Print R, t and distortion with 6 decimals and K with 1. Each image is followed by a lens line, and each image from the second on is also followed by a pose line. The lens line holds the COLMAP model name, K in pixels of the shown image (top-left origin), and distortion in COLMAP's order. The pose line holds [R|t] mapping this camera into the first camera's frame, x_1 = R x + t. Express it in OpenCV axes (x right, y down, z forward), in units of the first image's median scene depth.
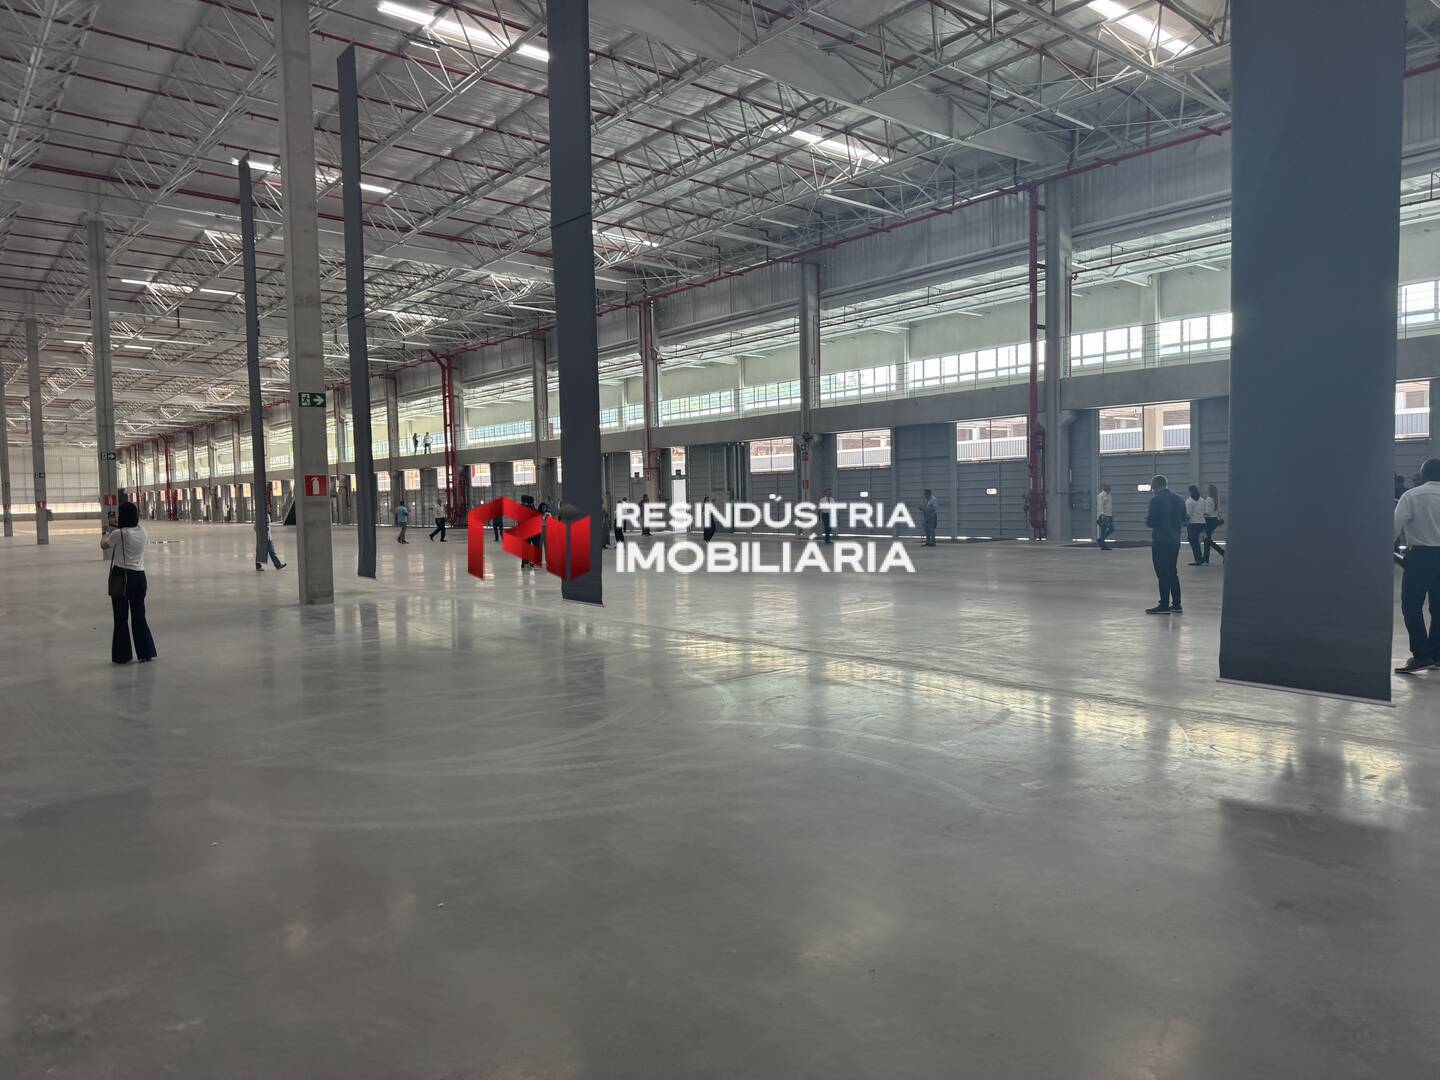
lens RADIAL K [[1013.7, 0, 728.6], [0, 1013.7, 535.5], [0, 0, 1]] dist [0.057147, -0.071952]
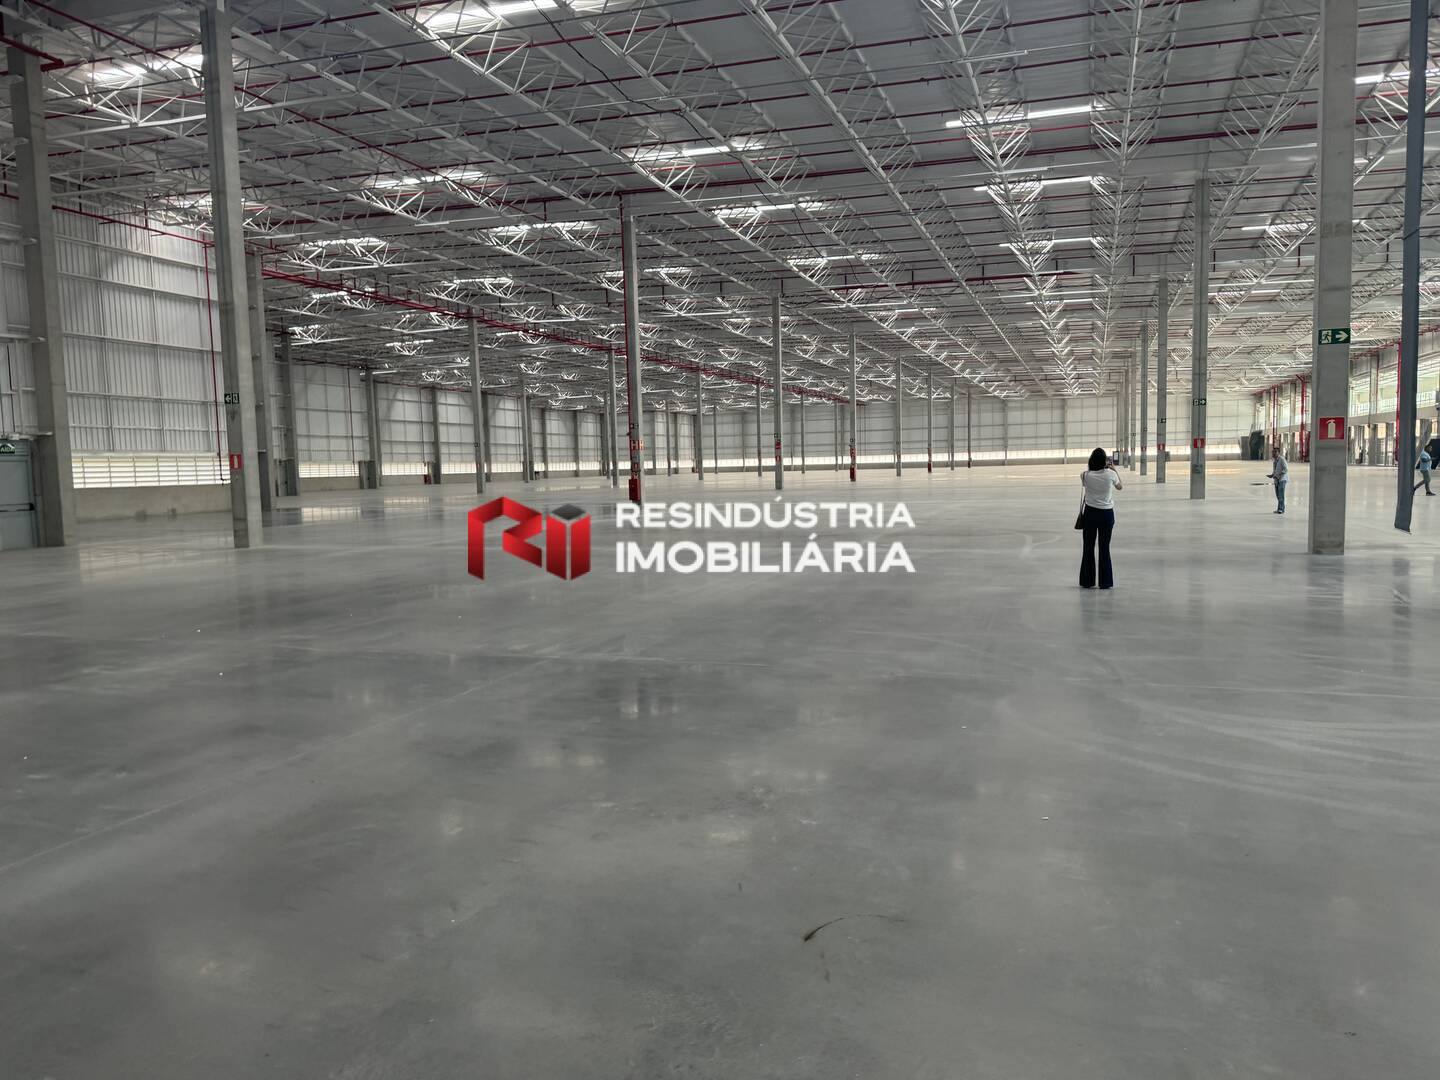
lens RADIAL K [[1013.7, 0, 724.7], [0, 1013.7, 547.0], [0, 0, 1]] dist [0.057147, -0.071952]
pose [[0.520536, 0.082552, -0.849839, 0.060226], [-0.024390, 0.996347, 0.081844, -0.002110], [0.853491, -0.021875, 0.520648, 0.016629]]
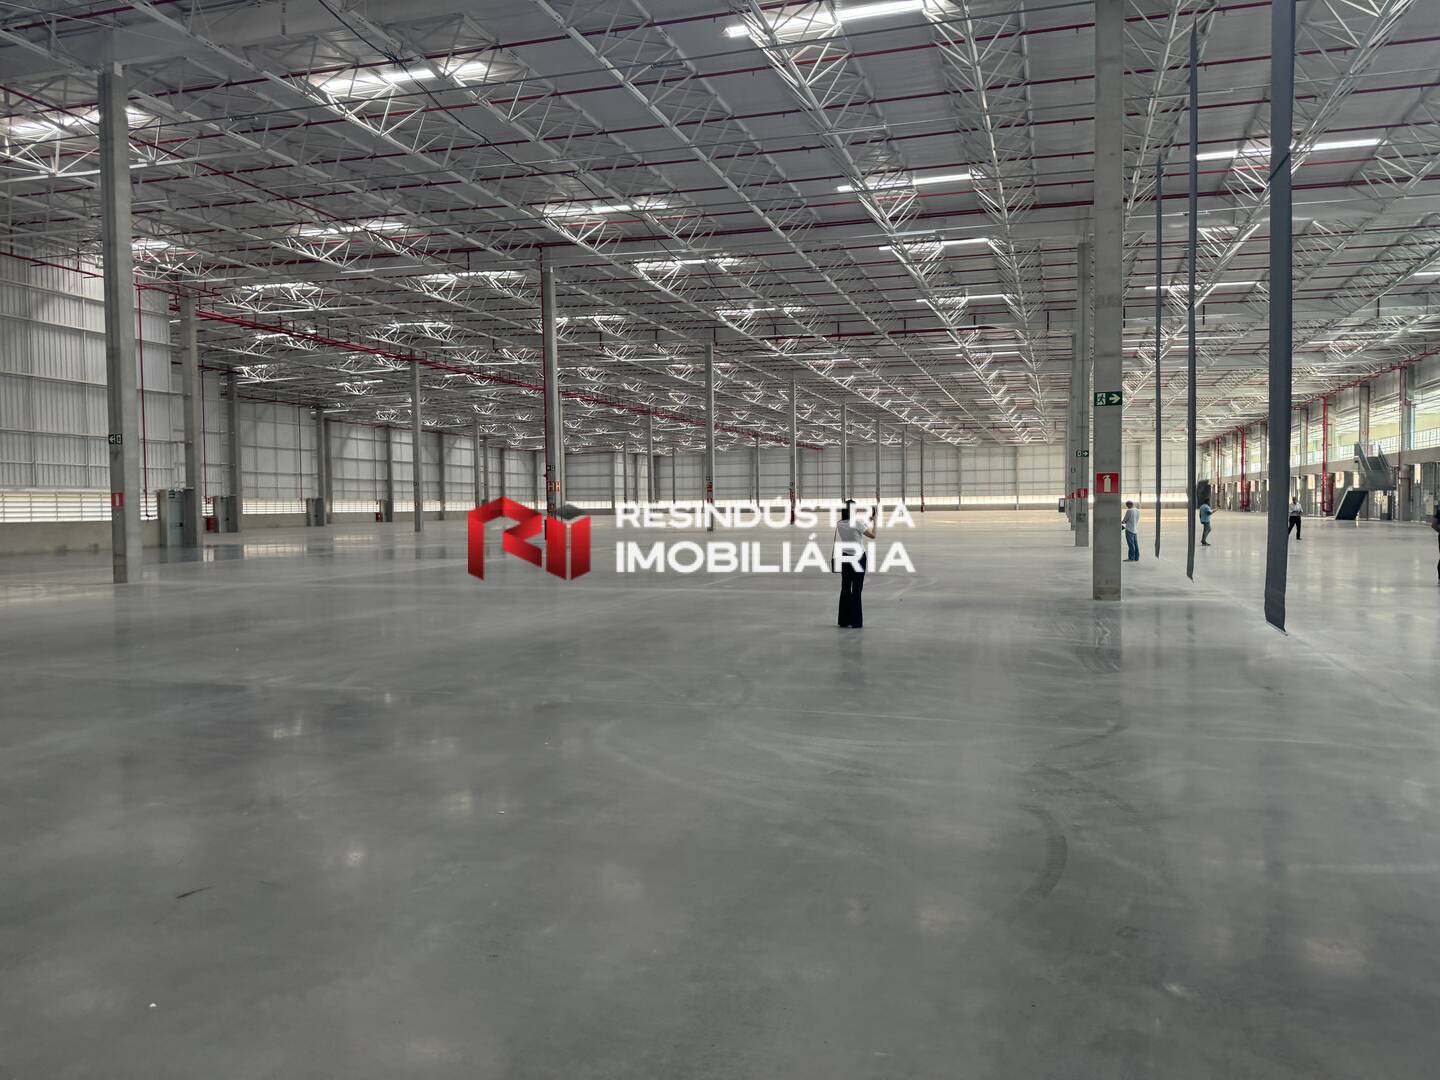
lens RADIAL K [[1013.7, 0, 714.4], [0, 1013.7, 539.1], [0, 0, 1]] dist [0.057147, -0.071952]
pose [[0.535175, 0.047729, -0.843392, 0.128231], [-0.036952, 0.998770, 0.033074, -0.006643], [0.843933, 0.013465, 0.536280, 0.067096]]
